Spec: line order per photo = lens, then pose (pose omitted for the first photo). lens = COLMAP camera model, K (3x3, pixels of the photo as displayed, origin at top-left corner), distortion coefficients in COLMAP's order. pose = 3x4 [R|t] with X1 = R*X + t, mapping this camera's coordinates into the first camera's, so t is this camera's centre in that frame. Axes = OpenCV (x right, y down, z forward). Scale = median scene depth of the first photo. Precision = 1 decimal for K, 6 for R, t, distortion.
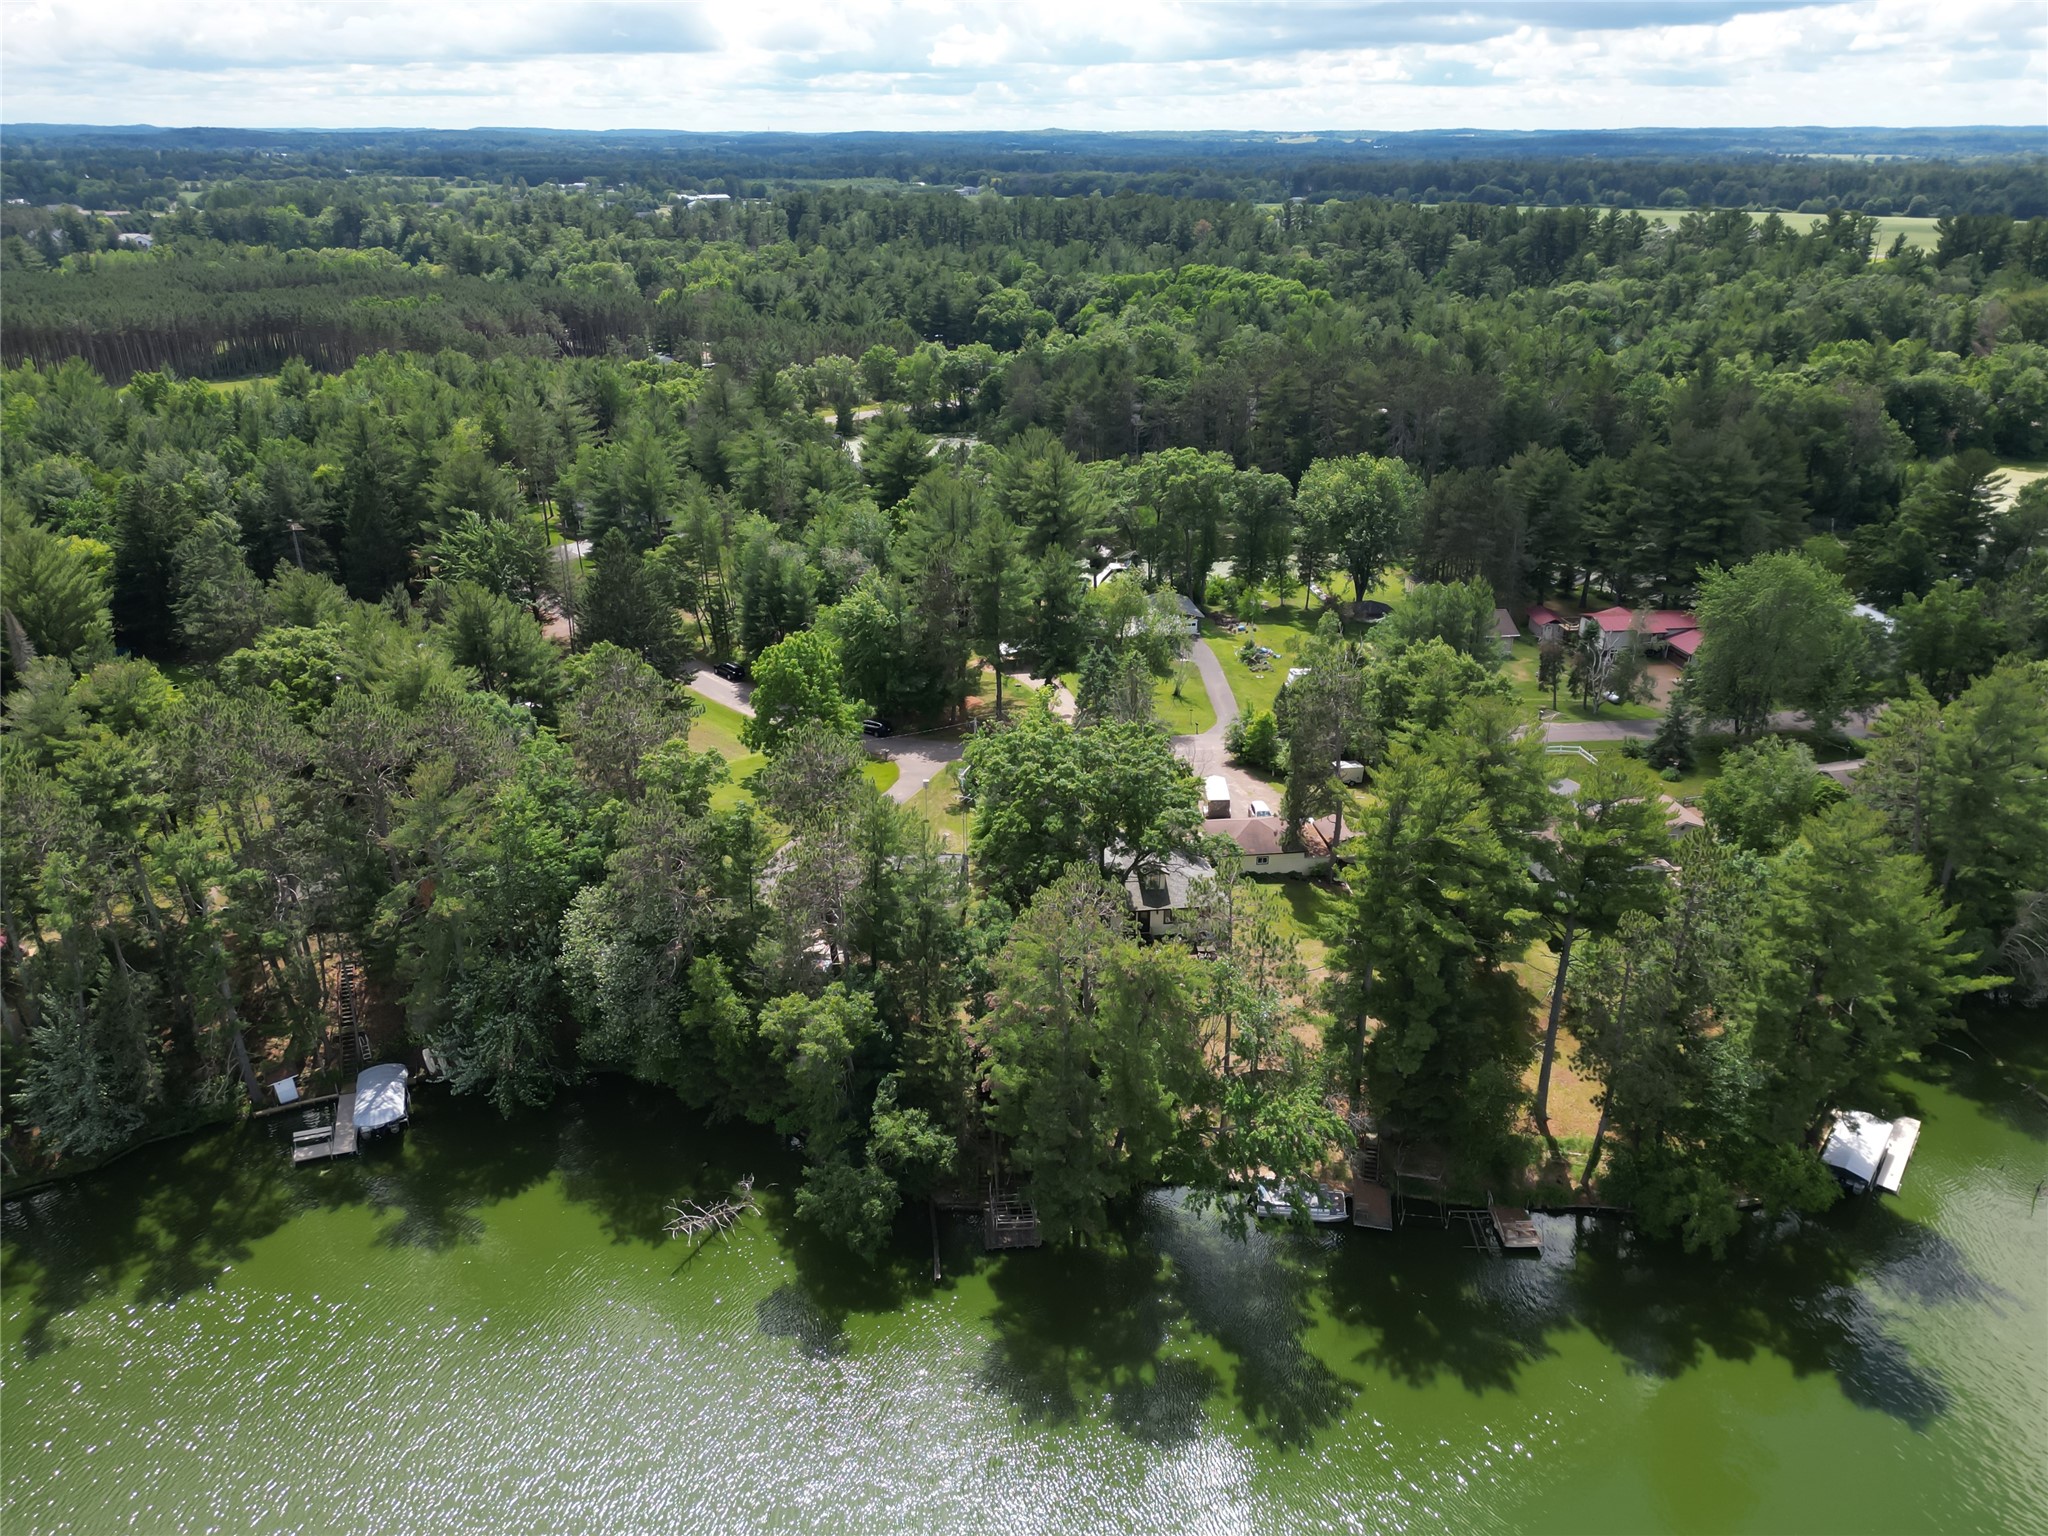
lens RADIAL K [[1468.8, 0, 1024.0], [0, 1468.8, 768.0], [0, 0, 1]] dist [0.092232, -0.075781]
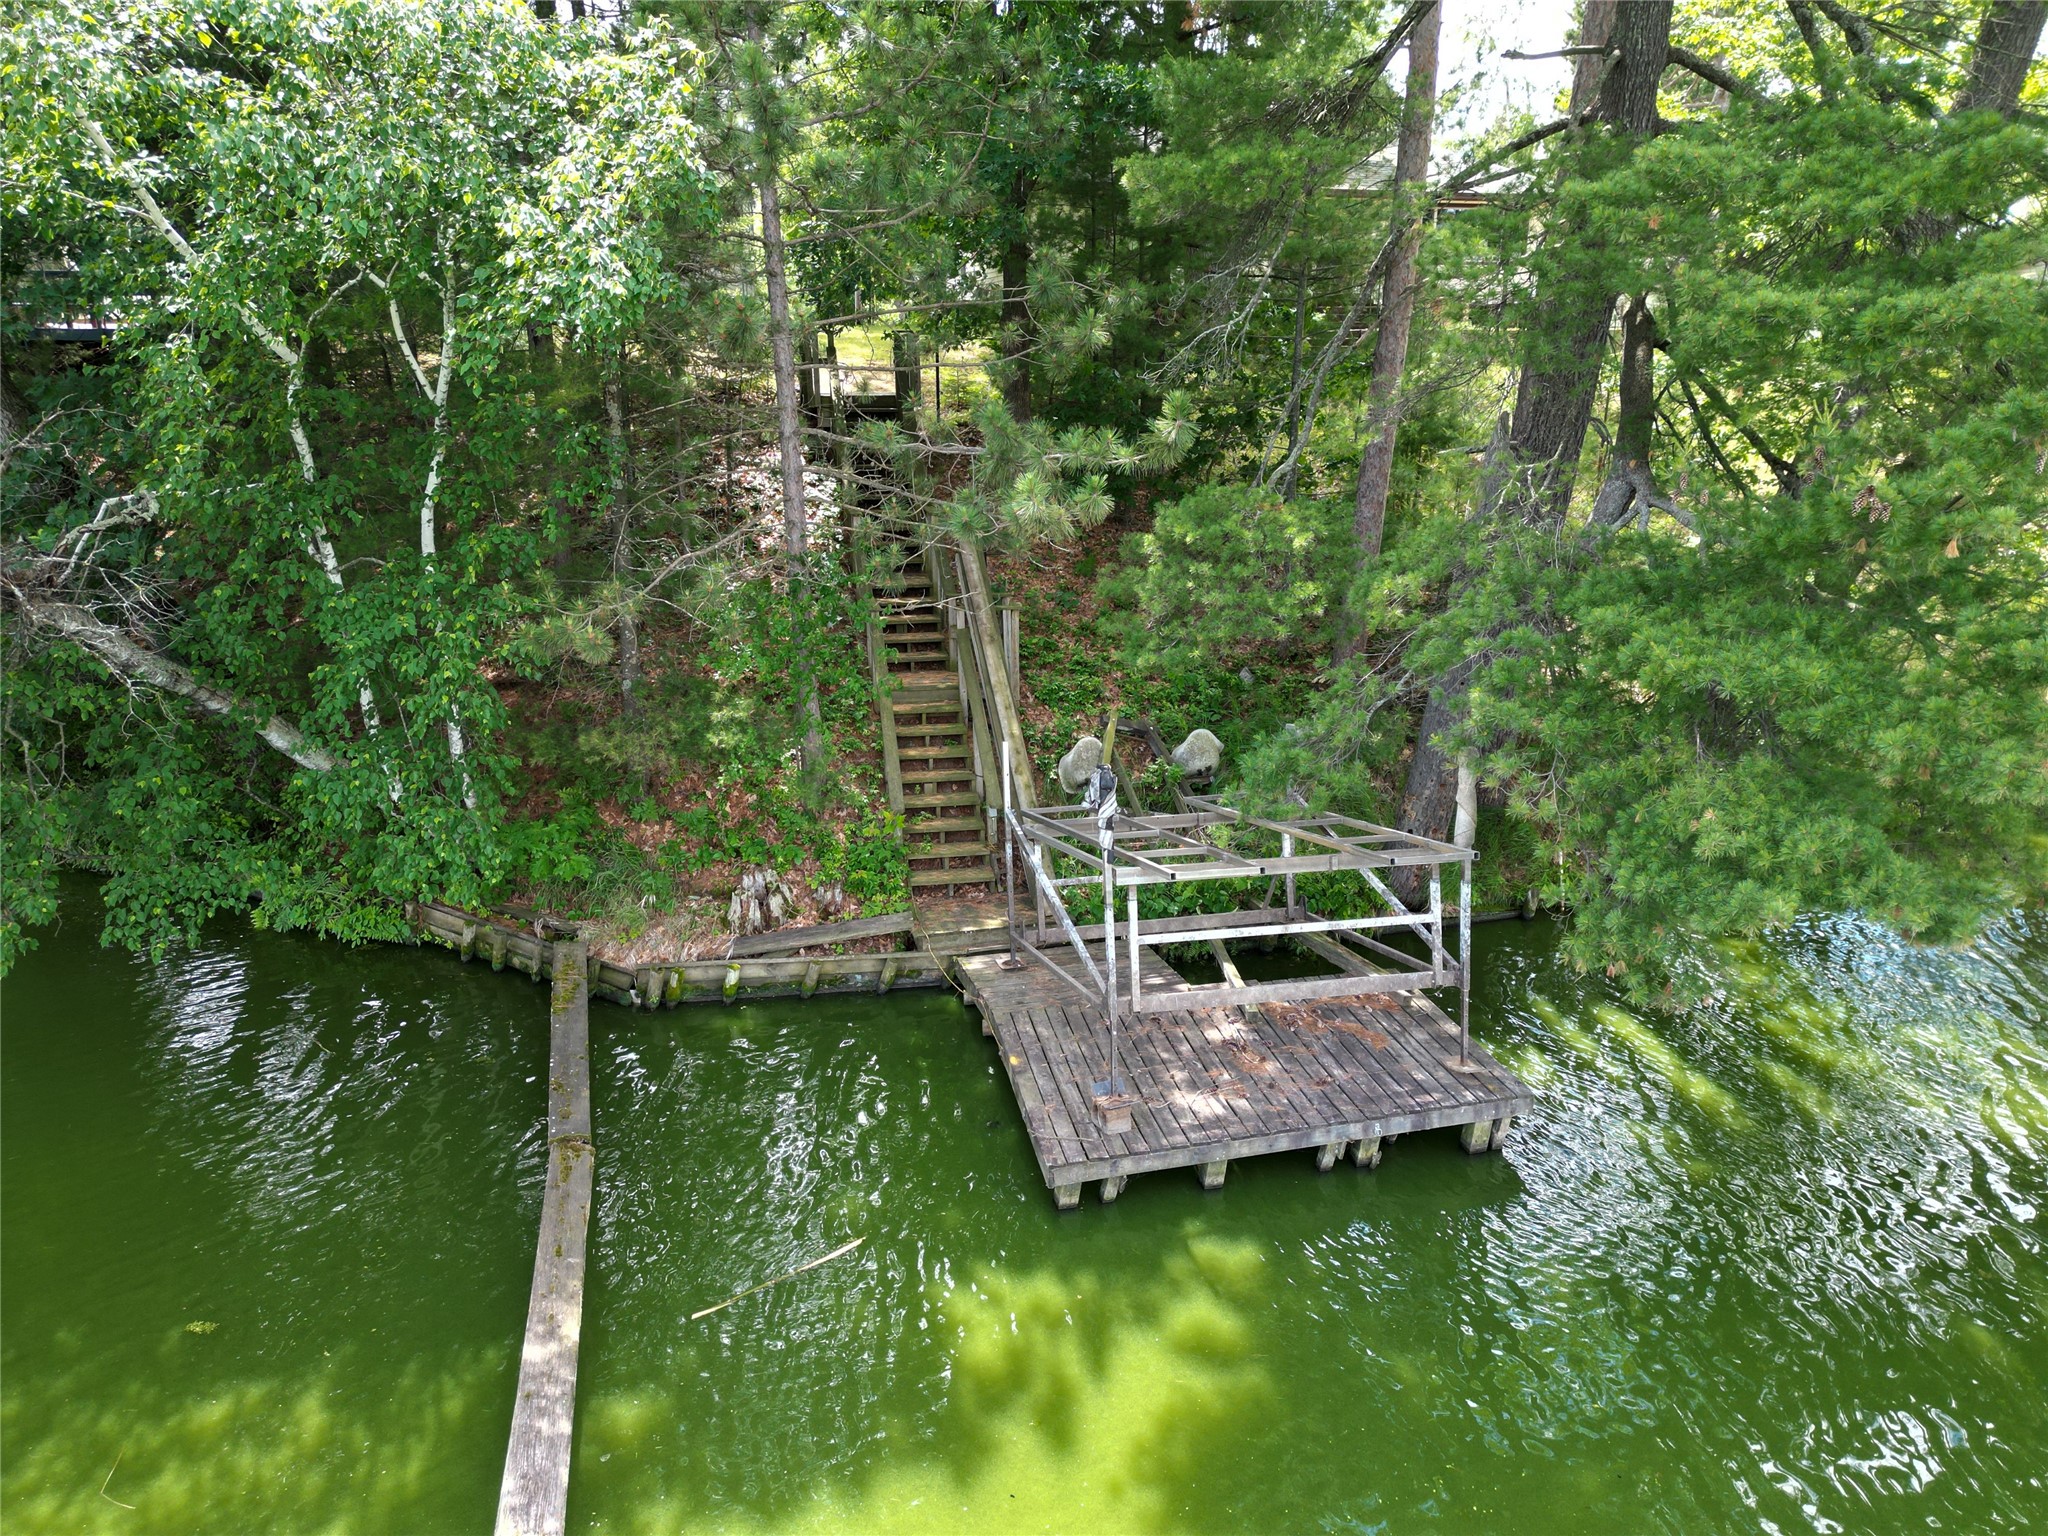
lens RADIAL K [[1468.8, 0, 1024.0], [0, 1468.8, 768.0], [0, 0, 1]] dist [0.092232, -0.075781]
pose [[0.987845, -0.038105, 0.150702, -0.037238], [0.055982, 0.991645, -0.116220, 0.271595], [-0.145015, 0.123244, 0.981724, 0.789900]]
